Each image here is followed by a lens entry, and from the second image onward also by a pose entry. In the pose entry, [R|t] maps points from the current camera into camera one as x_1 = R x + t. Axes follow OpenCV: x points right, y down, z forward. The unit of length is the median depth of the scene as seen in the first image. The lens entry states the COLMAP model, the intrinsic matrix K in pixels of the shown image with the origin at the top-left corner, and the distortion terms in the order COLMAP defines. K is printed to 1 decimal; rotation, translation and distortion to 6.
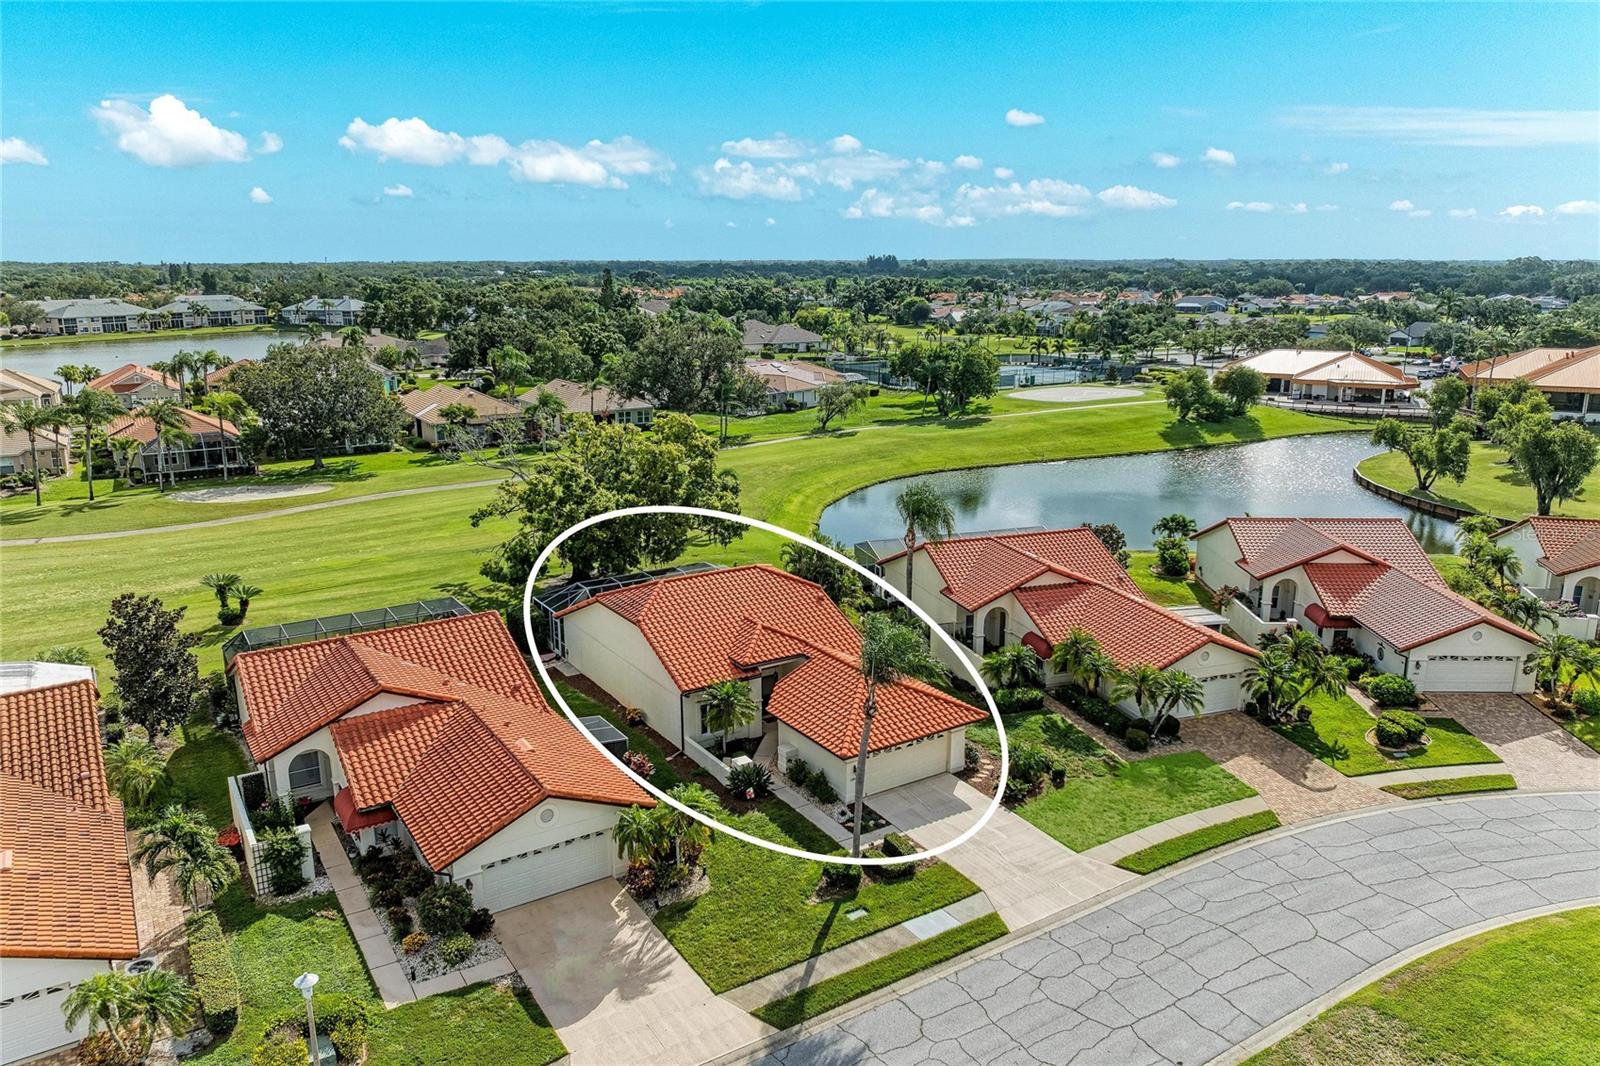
lens RADIAL K [[1107.7, 0, 800.0], [0, 1107.7, 533.0], [0, 0, 1]] dist [-0.014444, -0.001931]
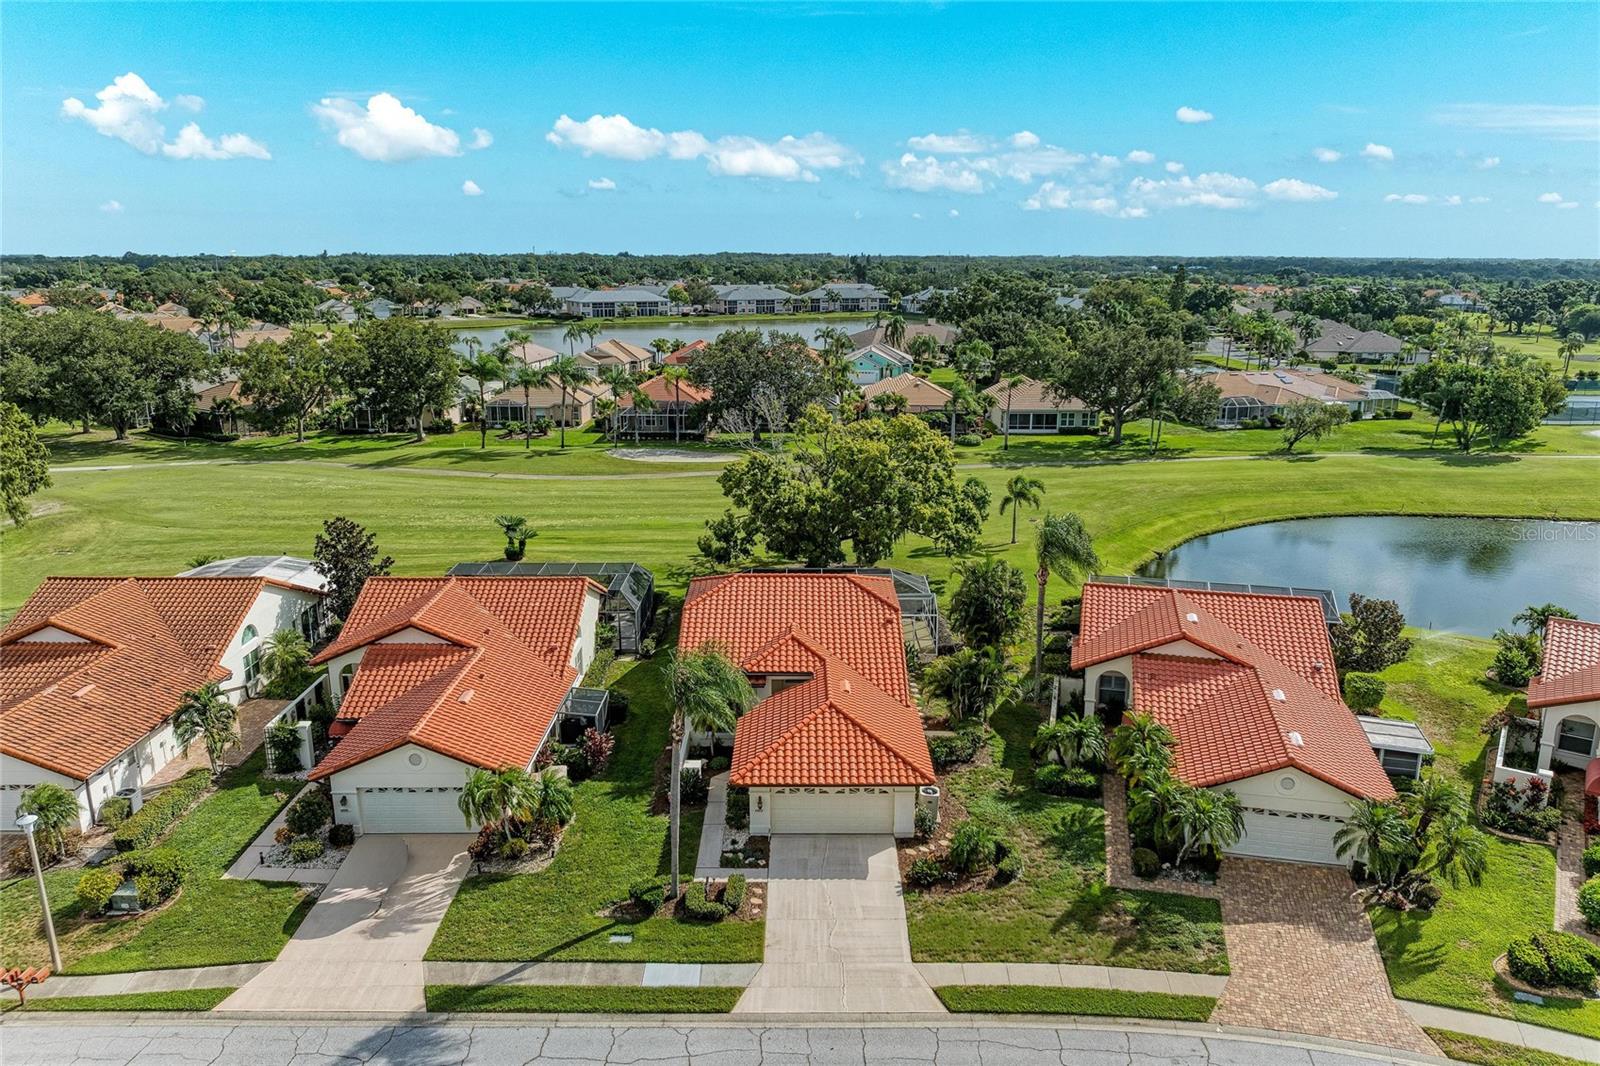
lens RADIAL K [[1107.7, 0, 800.0], [0, 1107.7, 533.0], [0, 0, 1]] dist [-0.014444, -0.001931]
pose [[0.845882, 0.134294, -0.516187, 0.379474], [-0.131998, 0.990387, 0.041357, -0.037687], [0.516778, 0.033152, 0.855477, 0.151993]]
